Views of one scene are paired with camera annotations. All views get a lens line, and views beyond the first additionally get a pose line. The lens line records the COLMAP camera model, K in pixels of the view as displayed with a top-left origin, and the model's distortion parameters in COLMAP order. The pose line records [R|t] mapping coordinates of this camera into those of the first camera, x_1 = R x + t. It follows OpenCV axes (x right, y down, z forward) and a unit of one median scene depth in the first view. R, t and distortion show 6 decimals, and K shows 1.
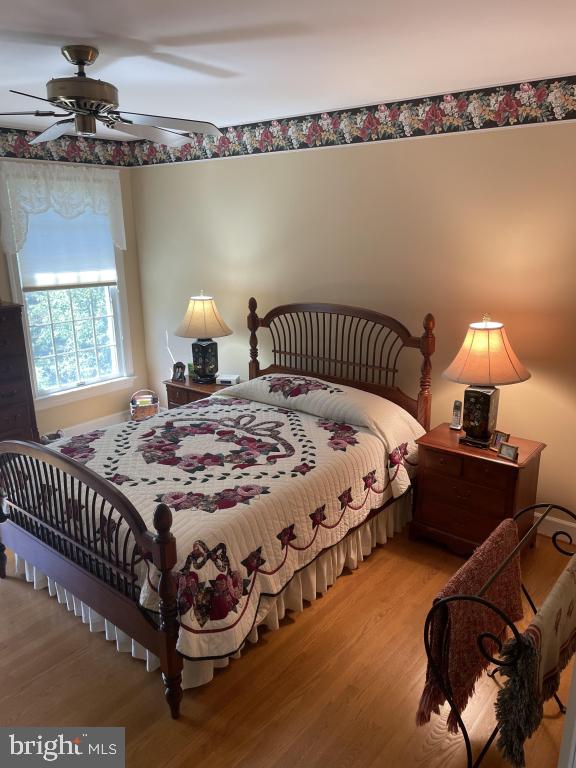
lens RADIAL K [[575.7, 0, 296.3], [0, 575.7, 377.4], [0, 0, 1]] dist [0.091174, -0.123853]
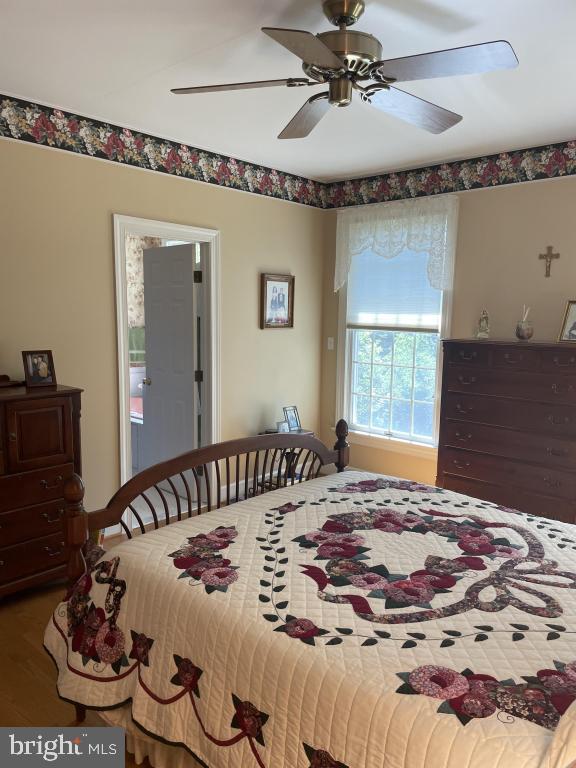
lens RADIAL K [[575.7, 0, 296.3], [0, 575.7, 377.4], [0, 0, 1]] dist [0.091174, -0.123853]
pose [[-0.062584, 0.119814, -0.990822, 0.459083], [-0.269637, 0.953821, 0.132371, -0.111342], [0.960926, 0.275447, -0.027388, 0.882623]]
